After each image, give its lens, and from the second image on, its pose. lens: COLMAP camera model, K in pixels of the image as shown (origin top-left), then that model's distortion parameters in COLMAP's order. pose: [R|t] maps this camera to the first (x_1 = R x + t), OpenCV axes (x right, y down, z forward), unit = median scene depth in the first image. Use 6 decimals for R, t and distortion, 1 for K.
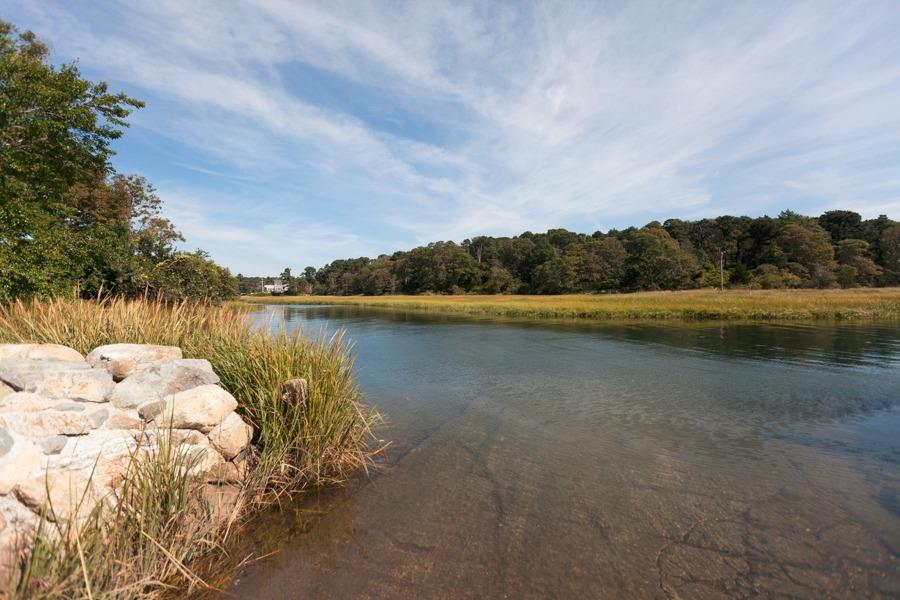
lens RADIAL K [[403.0, 0, 441.1], [0, 403.0, 301.5], [0, 0, 1]] dist [-0.000856, -0.000475]
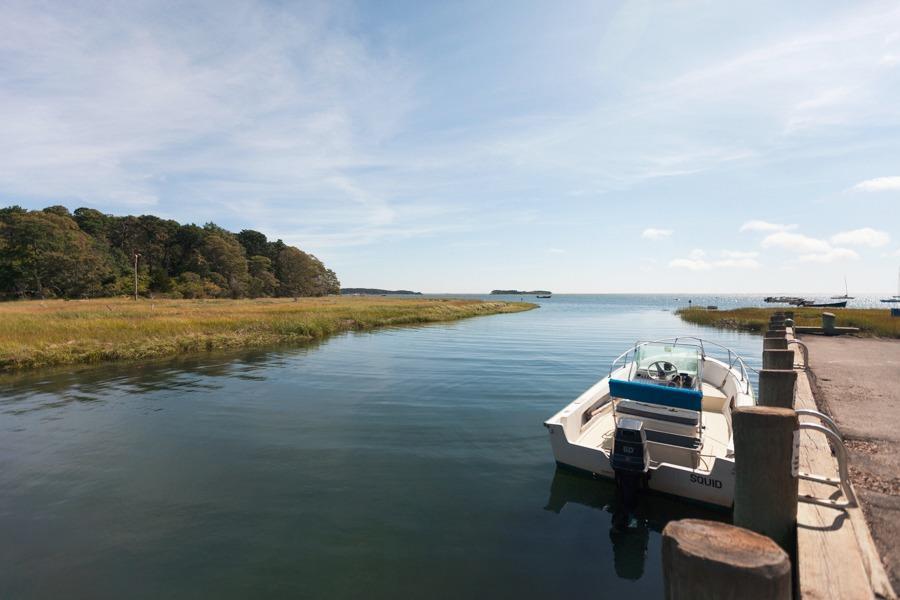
lens RADIAL K [[403.0, 0, 447.7], [0, 403.0, 299.9], [0, 0, 1]] dist [-0.000856, -0.000475]
pose [[0.354004, 0.001681, 0.935242, 0.106301], [0.013939, 0.999878, -0.007074, -0.009179], [-0.935140, 0.015541, 0.353937, 0.066614]]
